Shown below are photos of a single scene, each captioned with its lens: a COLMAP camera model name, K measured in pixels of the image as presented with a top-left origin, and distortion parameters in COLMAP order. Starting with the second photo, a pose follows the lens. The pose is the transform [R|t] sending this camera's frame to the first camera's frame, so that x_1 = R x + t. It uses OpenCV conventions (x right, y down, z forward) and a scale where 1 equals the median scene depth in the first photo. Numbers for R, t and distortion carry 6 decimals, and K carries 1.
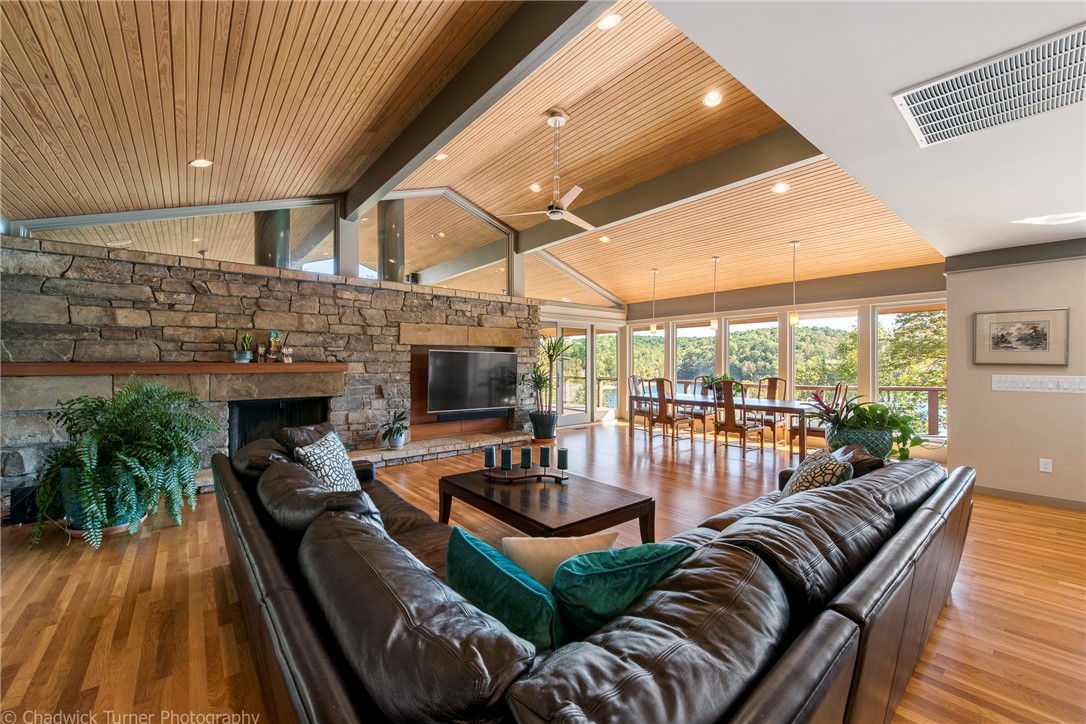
lens RADIAL K [[434.5, 0, 545.0], [0, 434.5, 353.6], [0, 0, 1]] dist [0.001111, 0.000032]
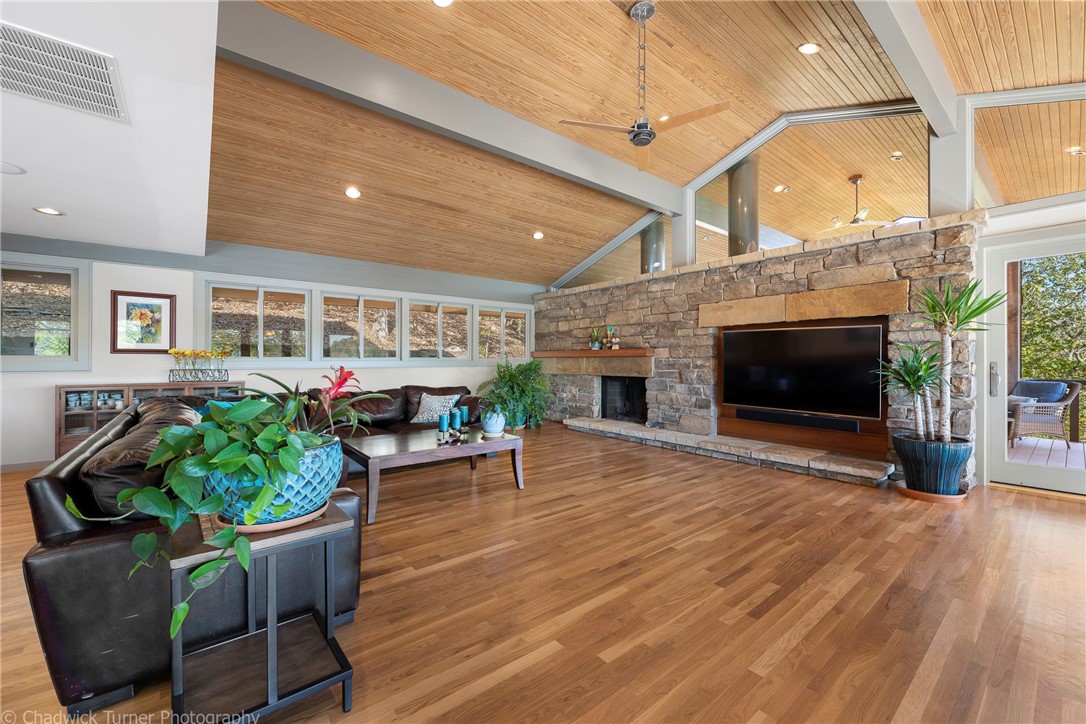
lens RADIAL K [[434.5, 0, 541.4], [0, 434.5, 362.5], [0, 0, 1]] dist [0.001111, 0.000032]
pose [[-0.016142, 0.001899, -0.999868, 0.618933], [0.019859, 0.999802, 0.001579, 0.045966], [0.999672, -0.019831, -0.016176, 0.671363]]
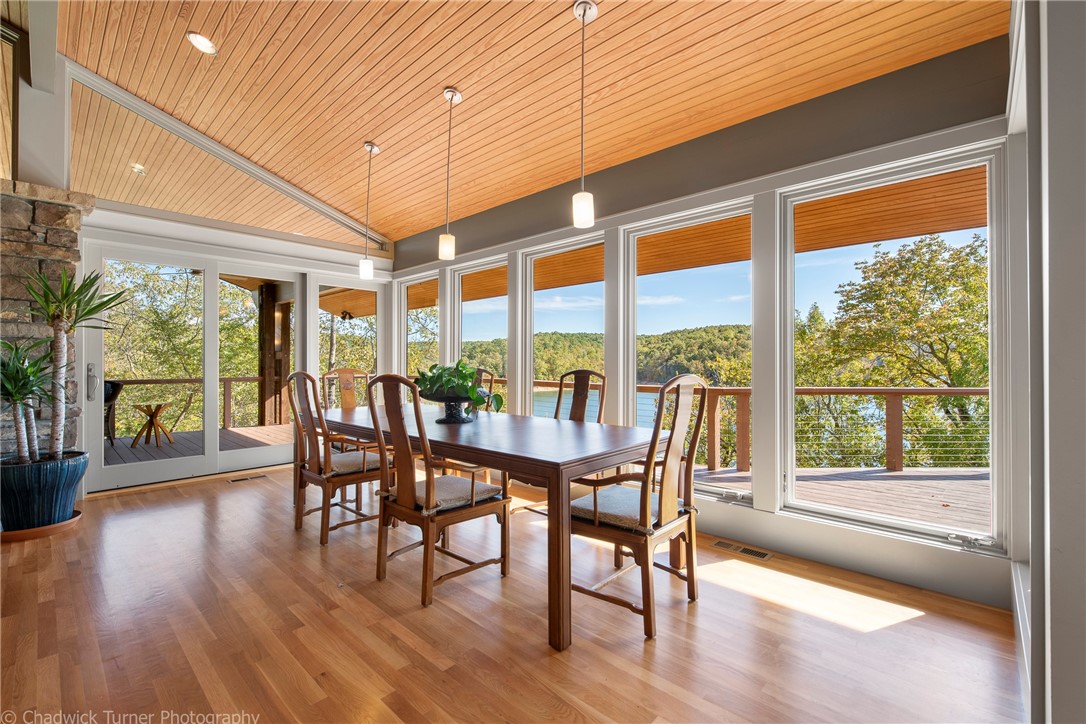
lens RADIAL K [[477.4, 0, 539.6], [0, 477.4, 362.1], [0, 0, 1]] dist [-0.002293, -0.000175]
pose [[0.992711, -0.002115, 0.120498, 0.488059], [-0.000289, 0.999801, 0.019929, 0.044524], [-0.120516, -0.019819, 0.992514, 0.601868]]
